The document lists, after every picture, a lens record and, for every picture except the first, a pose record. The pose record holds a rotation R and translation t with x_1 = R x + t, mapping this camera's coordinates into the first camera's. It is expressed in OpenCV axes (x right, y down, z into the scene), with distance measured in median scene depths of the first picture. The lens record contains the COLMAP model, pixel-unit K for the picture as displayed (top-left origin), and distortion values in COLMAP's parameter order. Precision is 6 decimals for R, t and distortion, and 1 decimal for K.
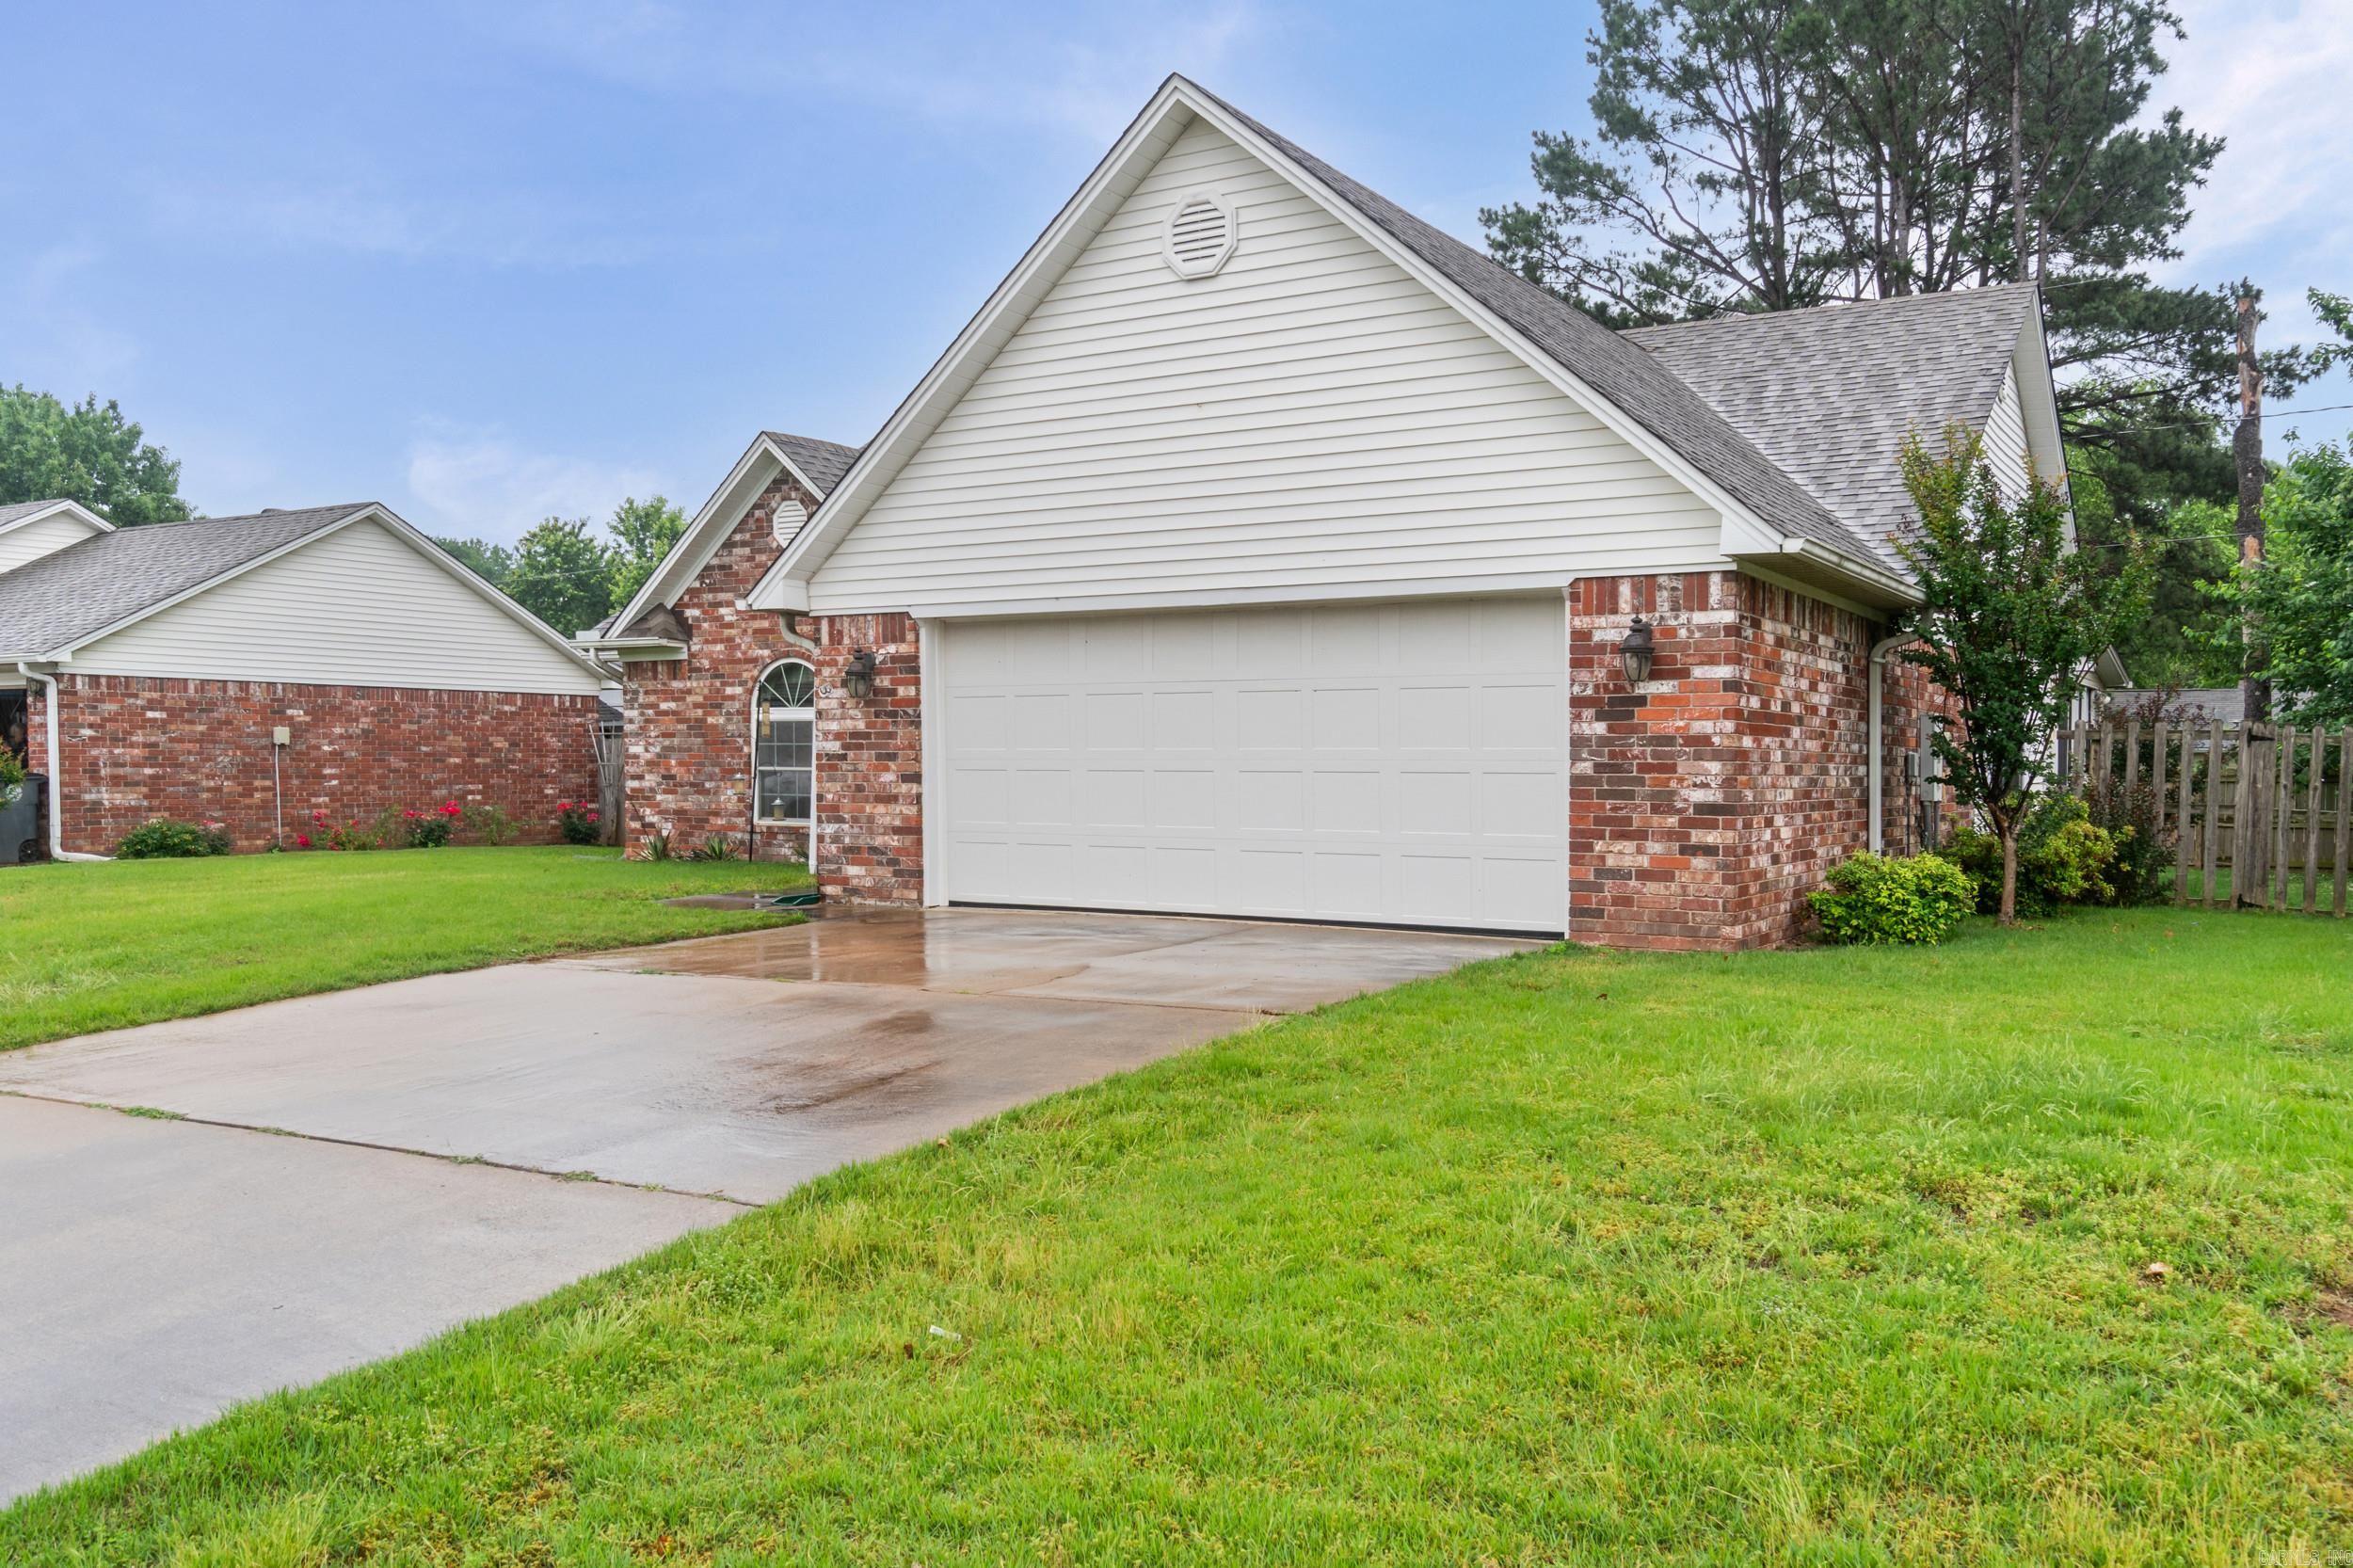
lens RADIAL K [[1962.8, 0, 1179.9], [0, 1962.8, 884.9], [0, 0, 1]] dist [0.002192, 0.000092]
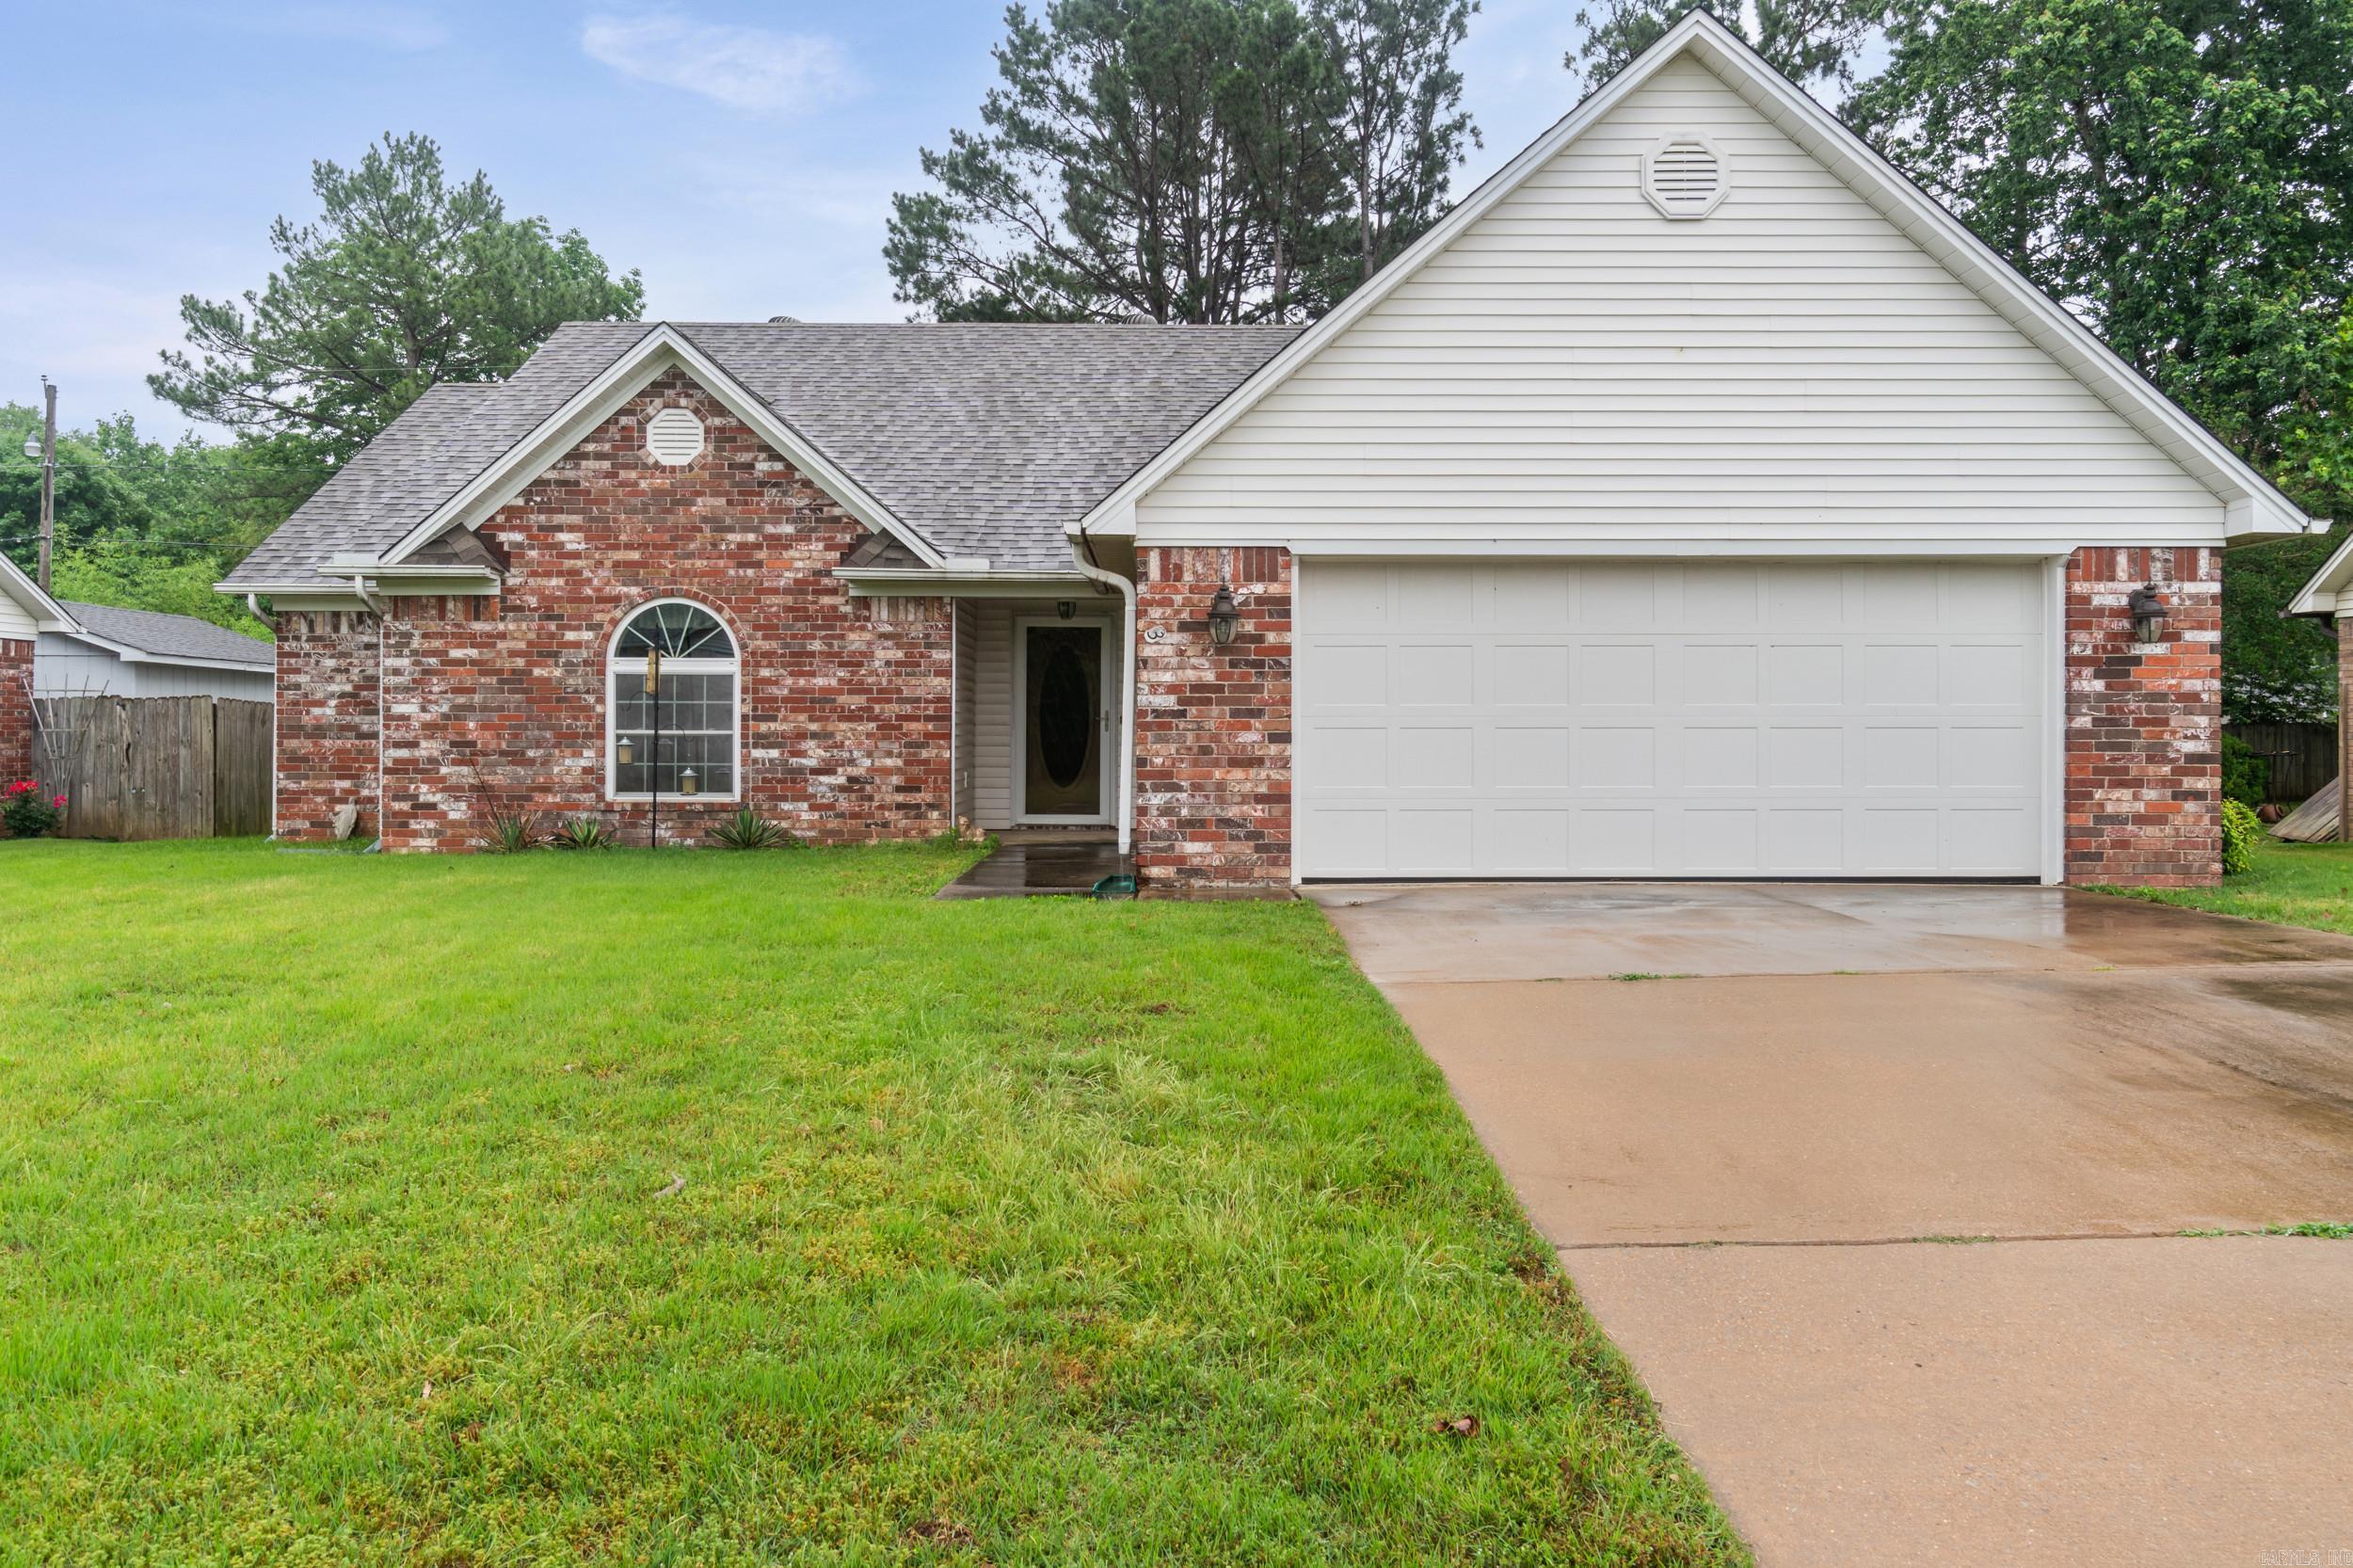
lens RADIAL K [[1803.3, 0, 1202.2], [0, 1803.3, 756.1], [0, 0, 1]] dist [-0.004889, -0.002102]
pose [[0.839903, -0.010681, 0.542631, -0.588553], [0.037260, 0.998582, -0.038018, -0.017085], [-0.541456, 0.052150, 0.839110, 0.345887]]
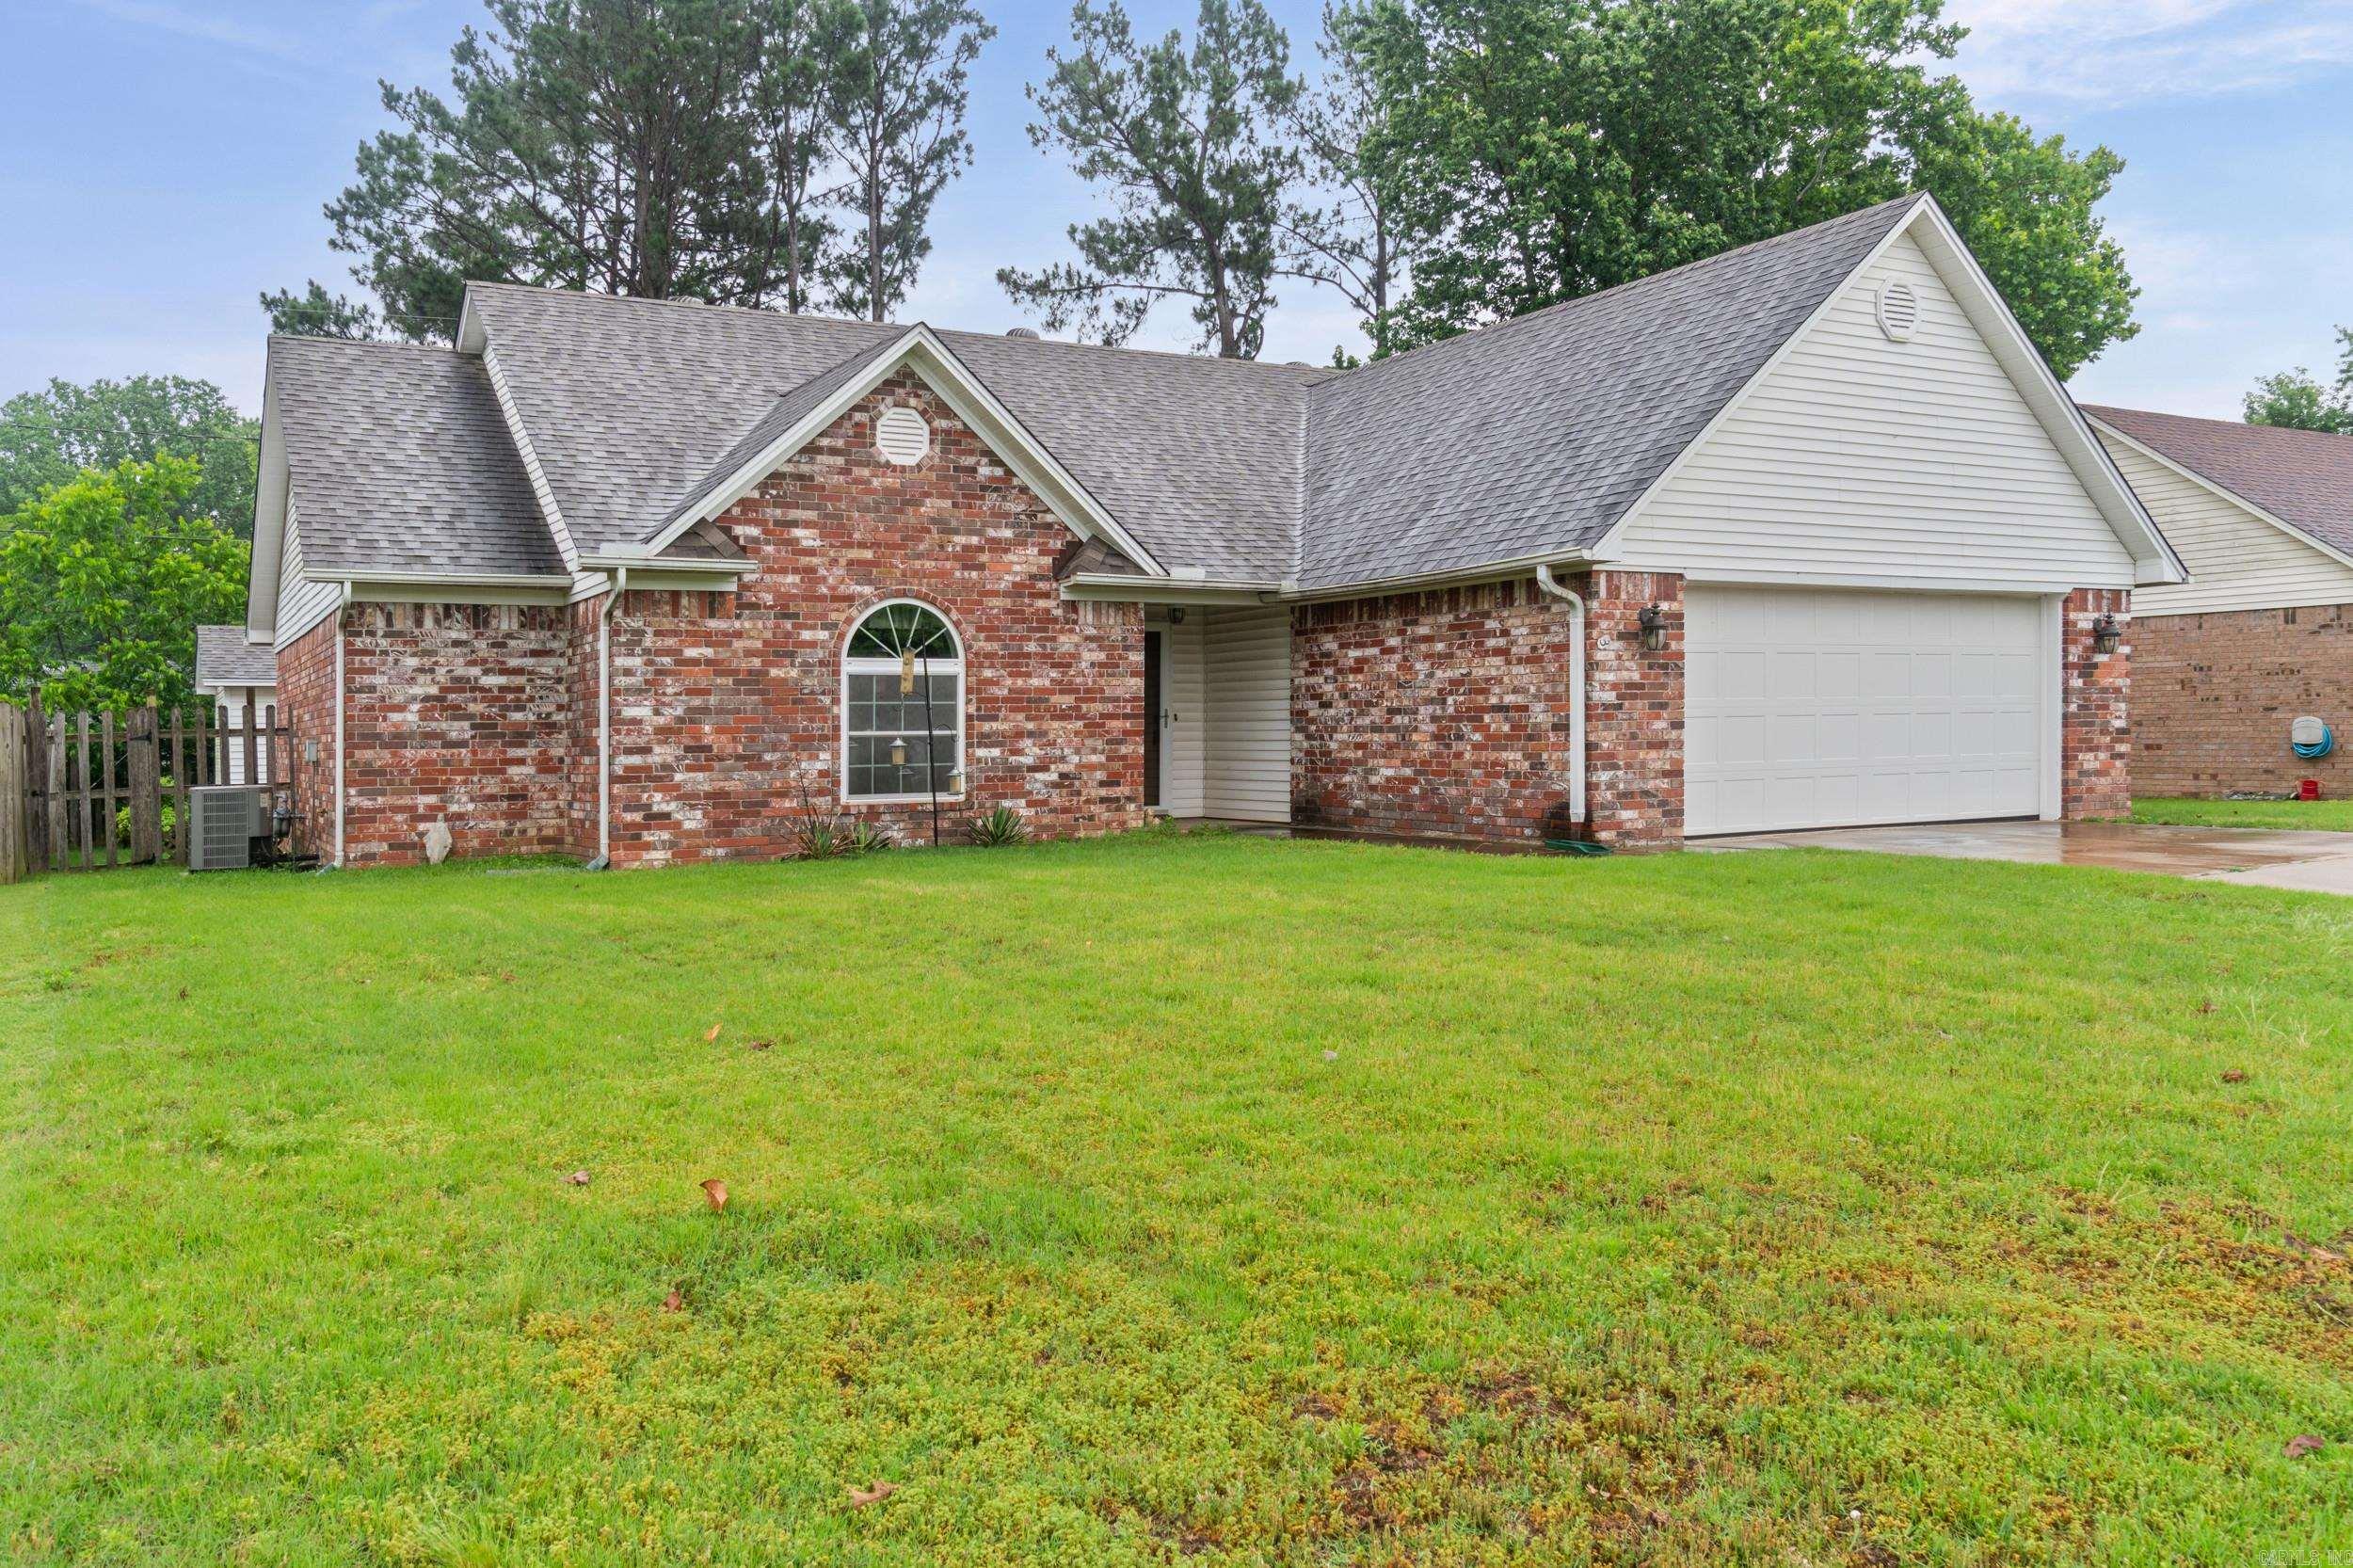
lens RADIAL K [[1867.5, 0, 1176.5], [0, 1867.5, 784.0], [0, 0, 1]] dist [-0.002176, -0.001016]
pose [[0.464004, -0.036818, 0.885068, -1.167697], [0.073515, 0.997290, 0.002946, -0.044546], [-0.882777, 0.063699, 0.465453, 0.752113]]
